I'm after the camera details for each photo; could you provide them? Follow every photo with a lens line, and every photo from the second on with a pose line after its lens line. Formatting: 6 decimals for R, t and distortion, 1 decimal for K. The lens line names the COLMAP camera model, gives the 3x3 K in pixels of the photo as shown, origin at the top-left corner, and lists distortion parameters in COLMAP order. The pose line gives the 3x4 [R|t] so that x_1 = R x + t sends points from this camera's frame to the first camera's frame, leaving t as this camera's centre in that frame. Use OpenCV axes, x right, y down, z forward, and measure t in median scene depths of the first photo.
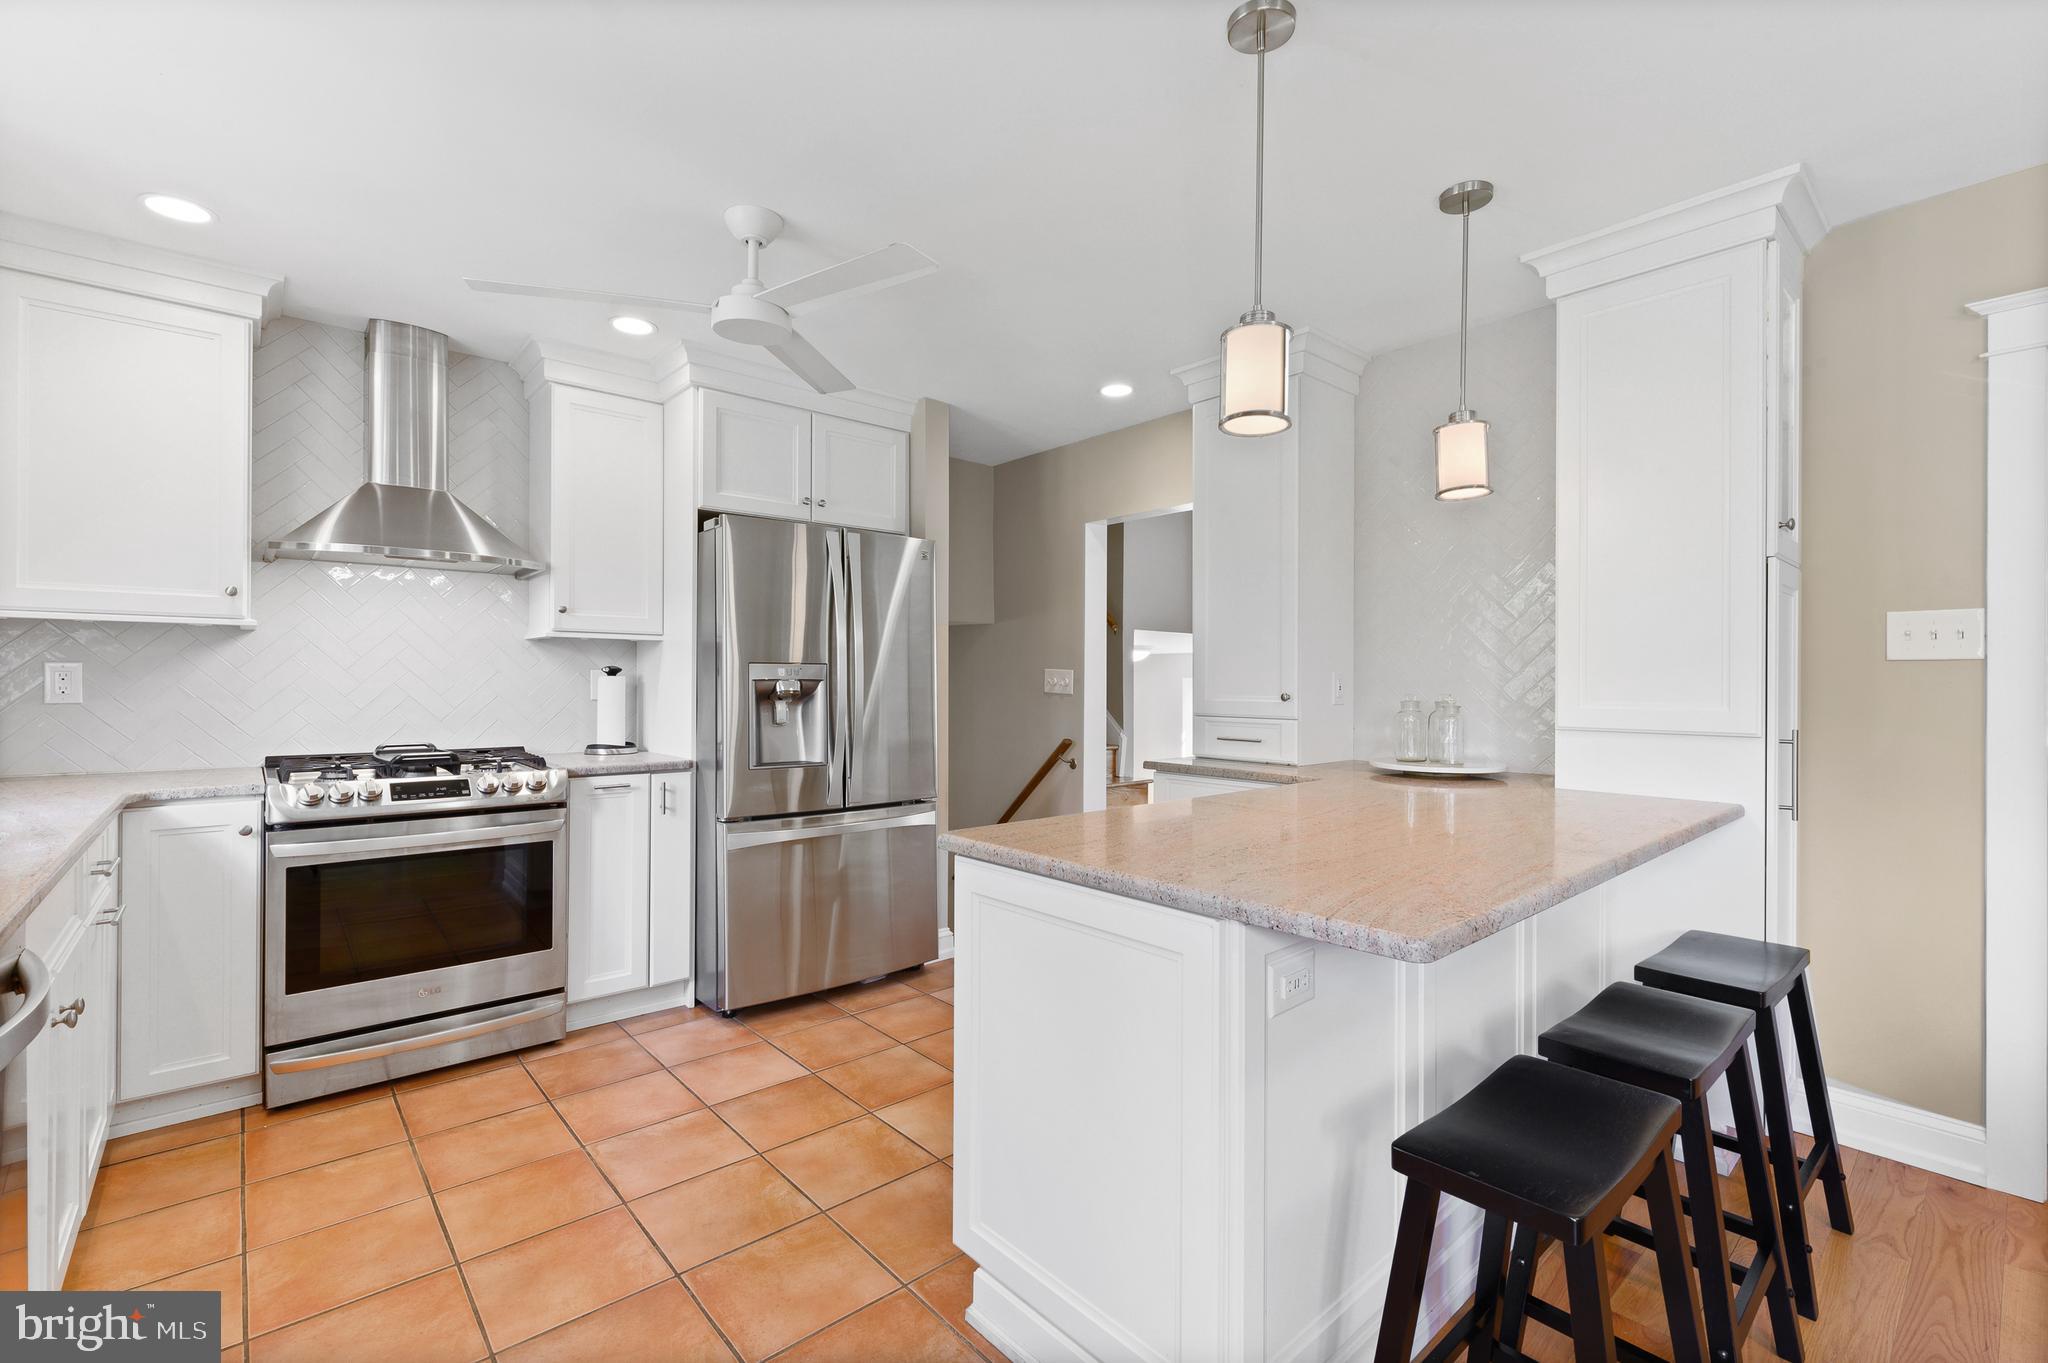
lens RADIAL K [[887.0, 0, 1028.1], [0, 887.0, 685.1], [0, 0, 1]] dist [0.000479, 0.000092]
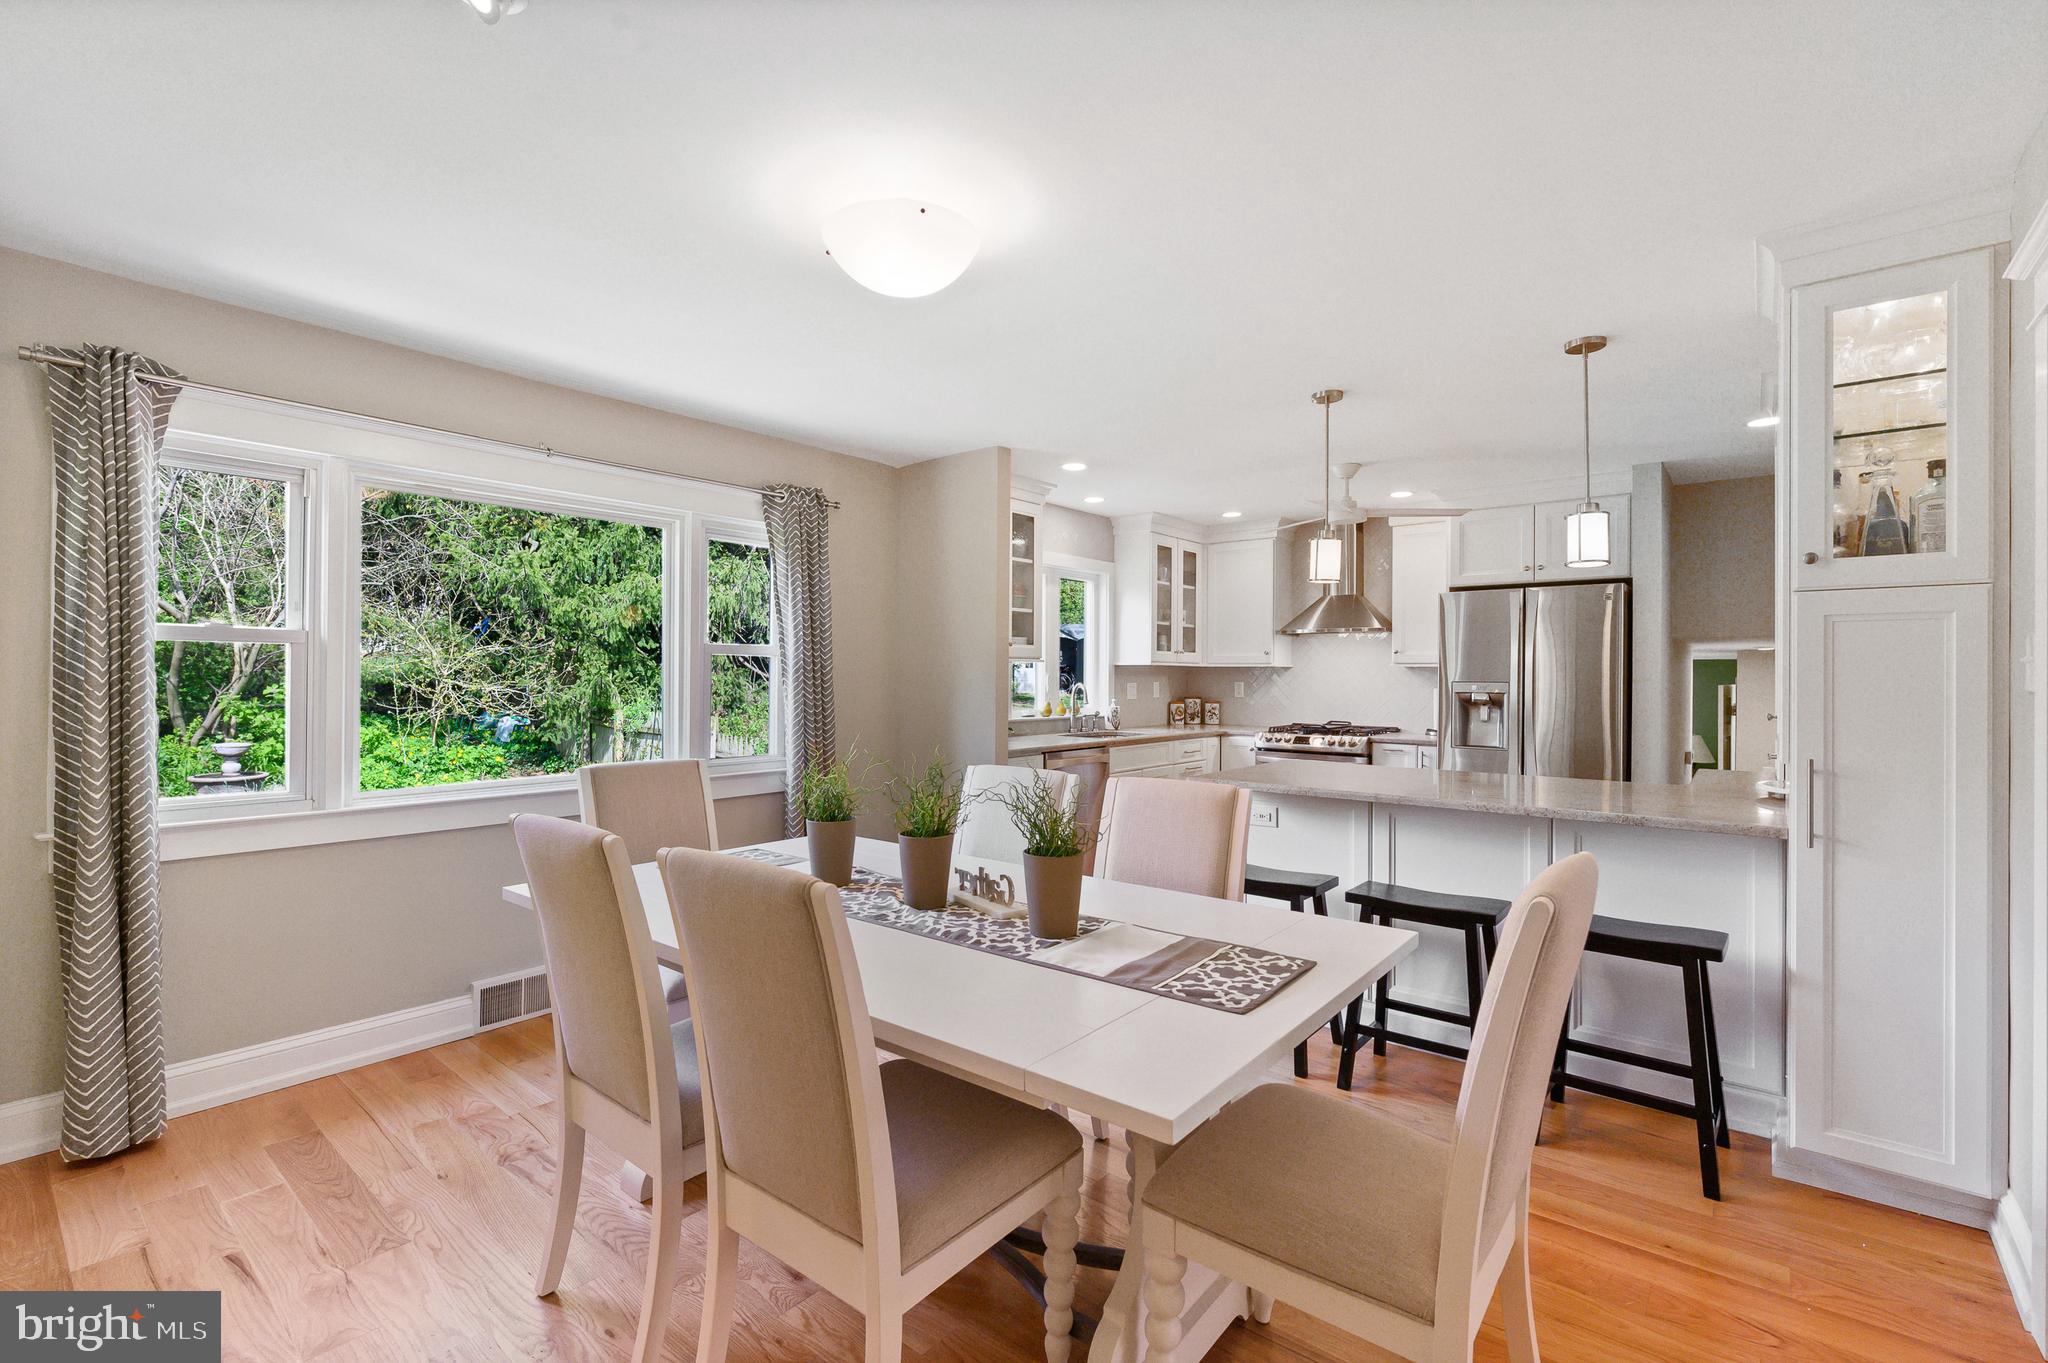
lens RADIAL K [[897.9, 0, 1024.0], [0, 897.9, 681.5], [0, 0, 1]] dist [0.001283, -0.000383]
pose [[0.158745, 0.003019, -0.987315, 1.373382], [-0.007327, 0.999971, 0.001880, -0.026748], [0.987292, 0.006936, 0.158762, -0.046276]]
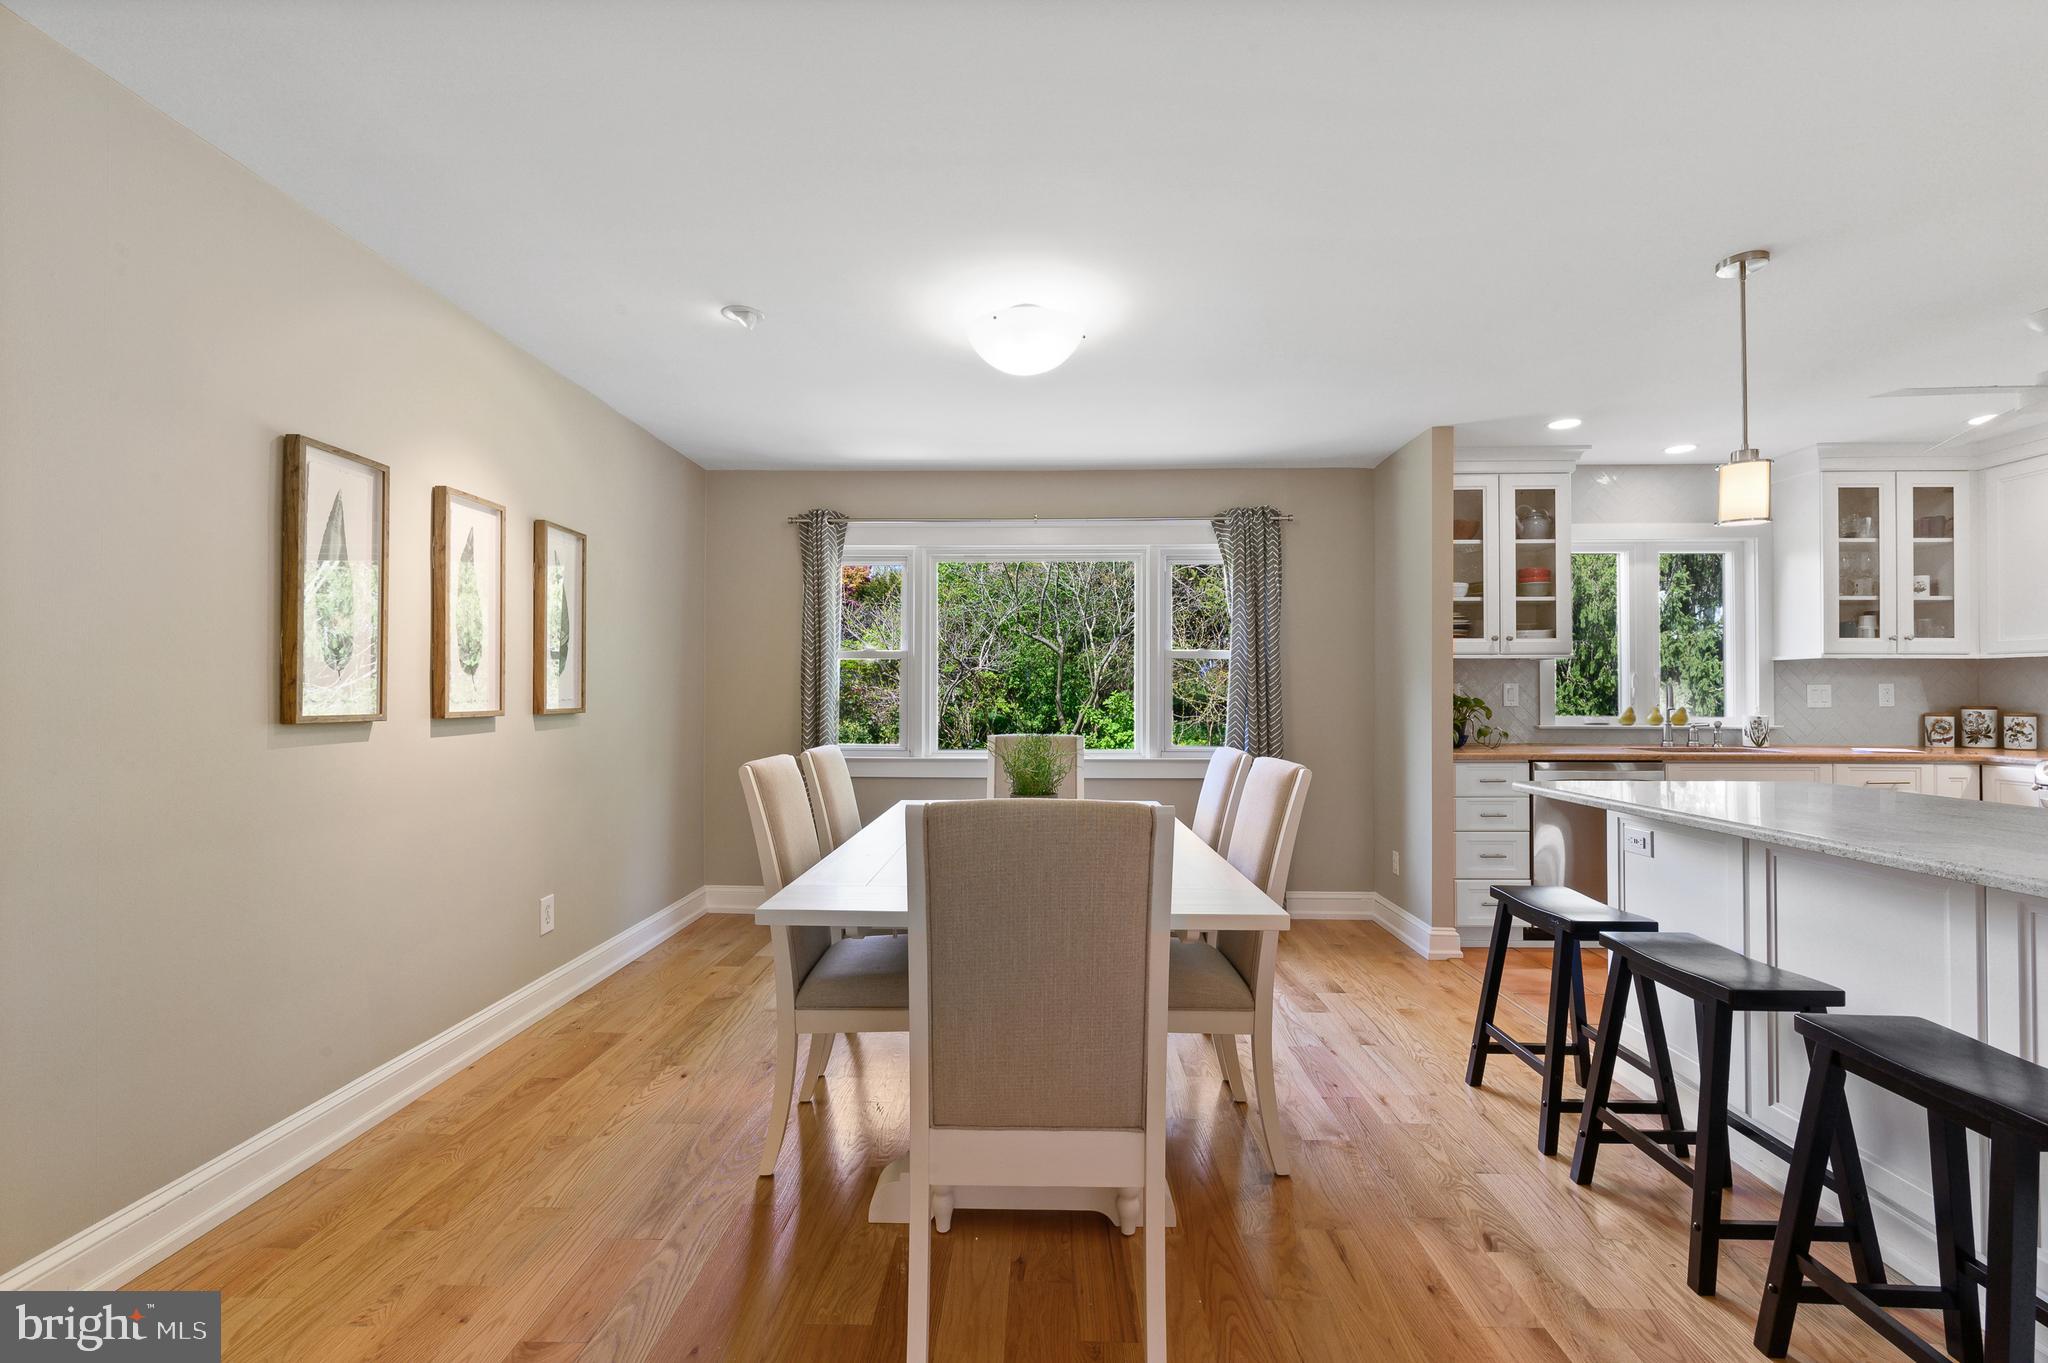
lens RADIAL K [[887.0, 0, 1028.1], [0, 887.0, 685.1], [0, 0, 1]] dist [0.000479, 0.000092]
pose [[-0.681033, -0.012824, -0.732140, 1.326940], [-0.005857, 0.999910, -0.012065, 0.009732], [0.732229, -0.003928, -0.681047, 0.676075]]
